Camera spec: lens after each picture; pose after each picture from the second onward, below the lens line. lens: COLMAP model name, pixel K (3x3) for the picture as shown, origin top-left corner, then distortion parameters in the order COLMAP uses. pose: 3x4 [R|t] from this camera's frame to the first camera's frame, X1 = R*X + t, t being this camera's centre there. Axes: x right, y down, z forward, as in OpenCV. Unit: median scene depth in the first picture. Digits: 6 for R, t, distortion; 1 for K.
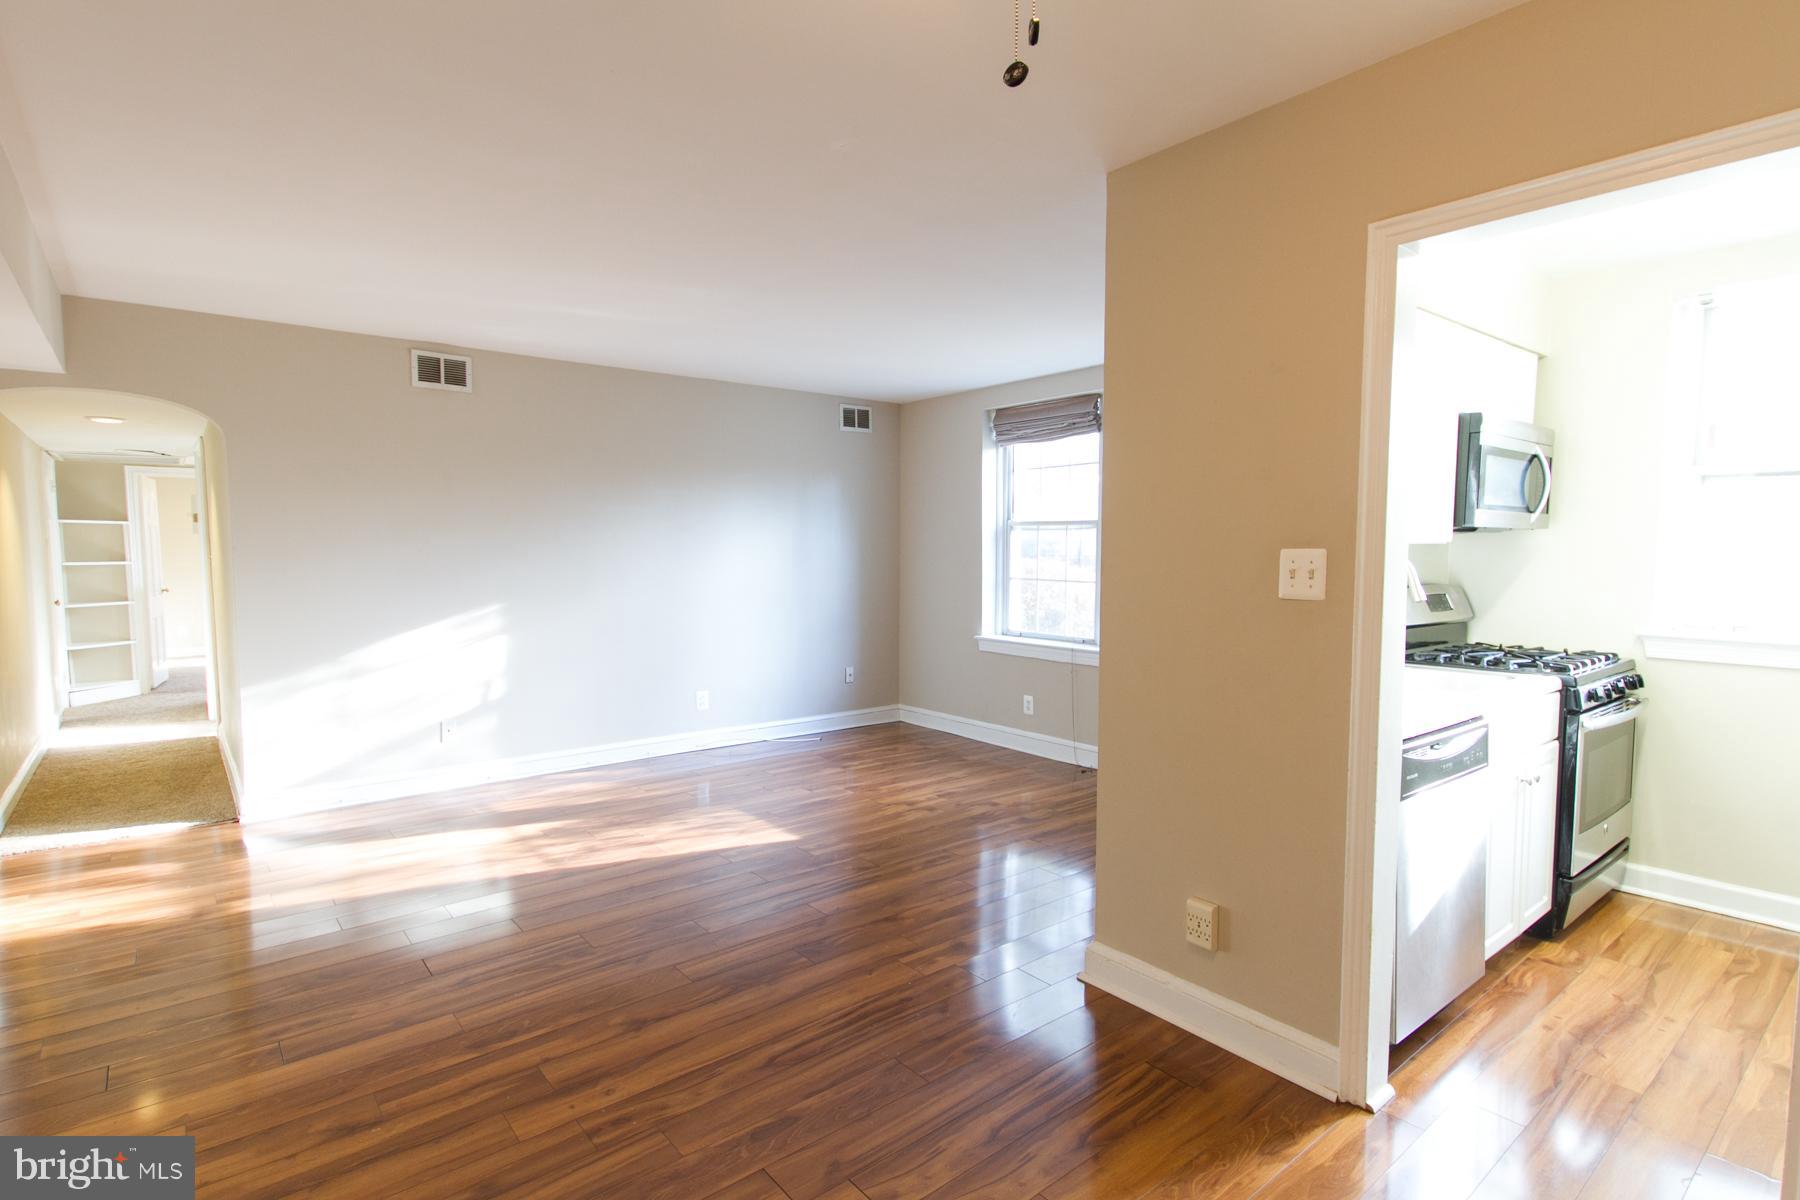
lens RADIAL K [[867.3, 0, 893.3], [0, 867.3, 604.1], [0, 0, 1]] dist [0.009133, -0.004016]
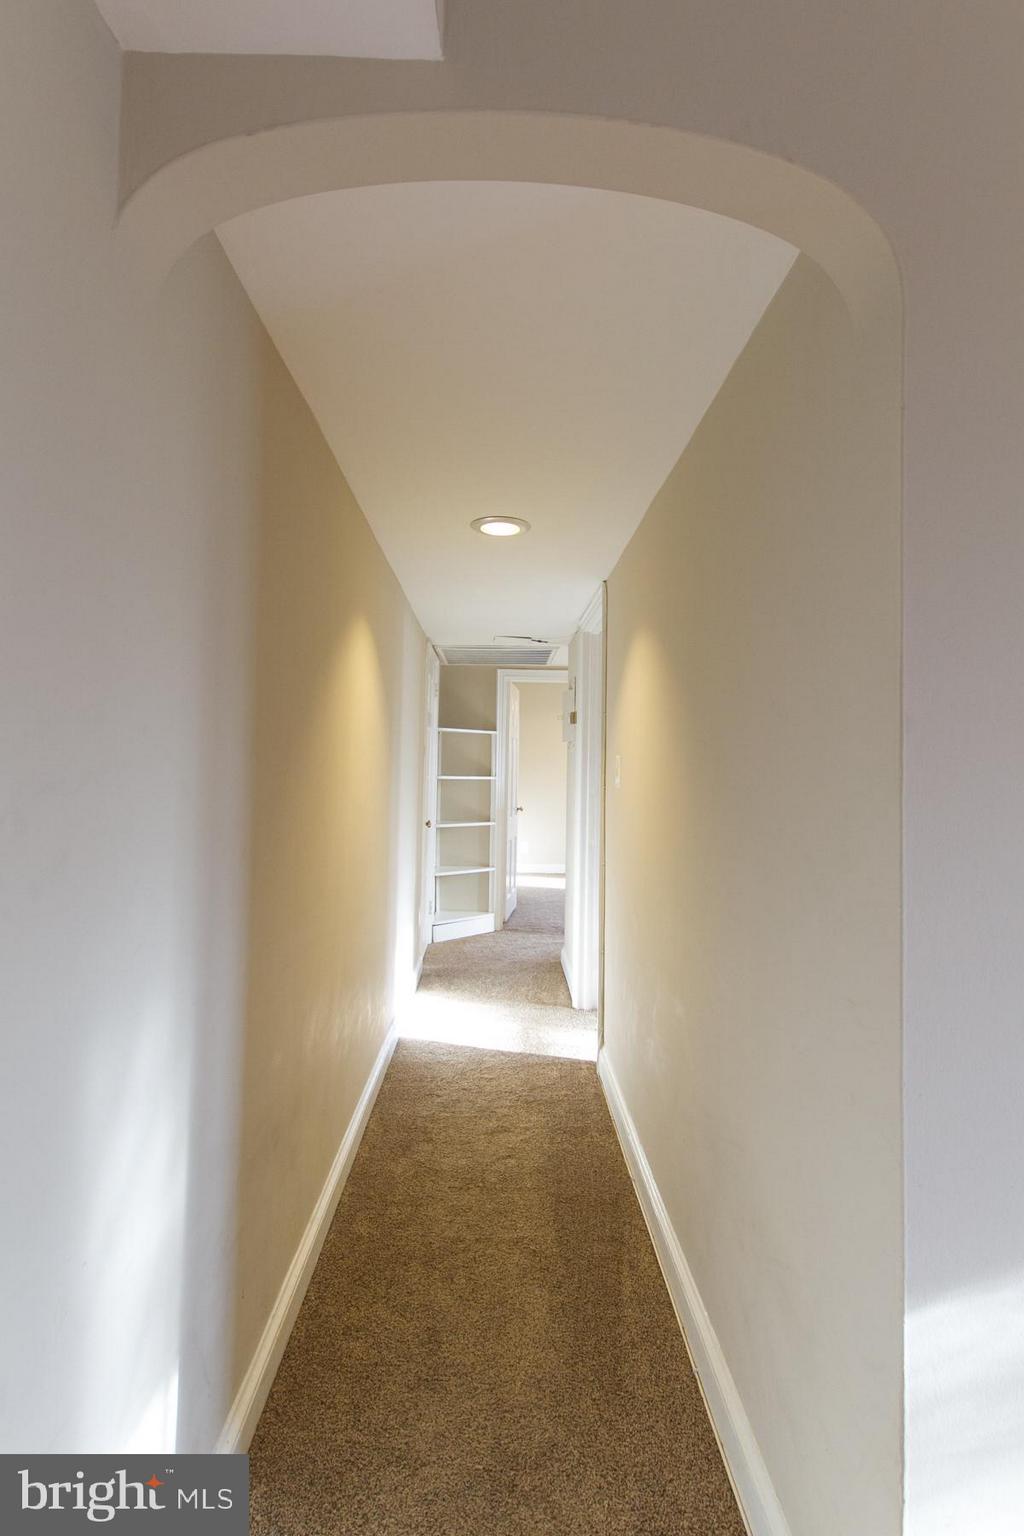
lens RADIAL K [[740.1, 0, 513.7], [0, 740.1, 768.7], [0, 0, 1]] dist [0.009133, -0.004016]
pose [[0.778239, 0.018357, -0.627700, -0.403249], [-0.062771, 0.996840, -0.048673, -0.022421], [0.624823, 0.077280, 0.776932, 0.442435]]
